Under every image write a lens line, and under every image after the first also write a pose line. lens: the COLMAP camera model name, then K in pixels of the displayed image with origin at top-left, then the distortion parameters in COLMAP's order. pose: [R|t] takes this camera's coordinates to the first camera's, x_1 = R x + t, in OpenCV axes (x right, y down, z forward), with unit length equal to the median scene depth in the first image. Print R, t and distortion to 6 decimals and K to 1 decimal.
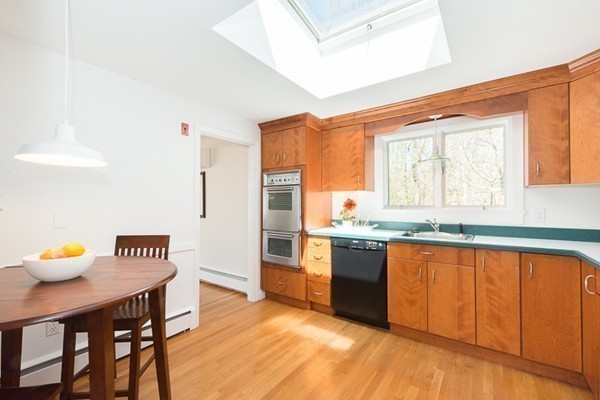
lens RADIAL K [[261.3, 0, 296.7], [0, 261.3, 201.0], [0, 0, 1]] dist [0.002087, -0.000002]
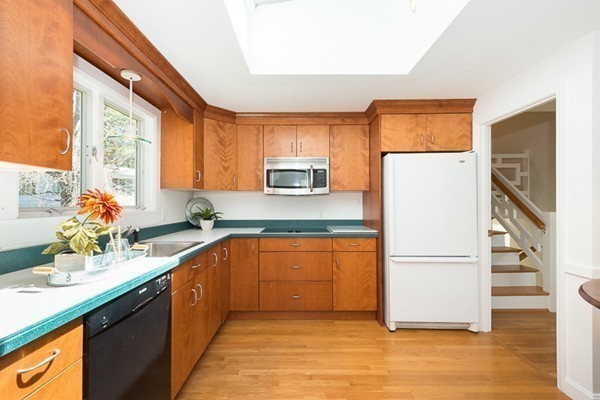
lens RADIAL K [[261.3, 0, 296.7], [0, 261.3, 201.0], [0, 0, 1]] dist [0.002087, -0.000002]
pose [[-0.578919, 0.004972, 0.815370, -0.323563], [-0.009100, 0.999880, -0.012559, 0.003167], [-0.815334, -0.014690, -0.578804, 1.165809]]
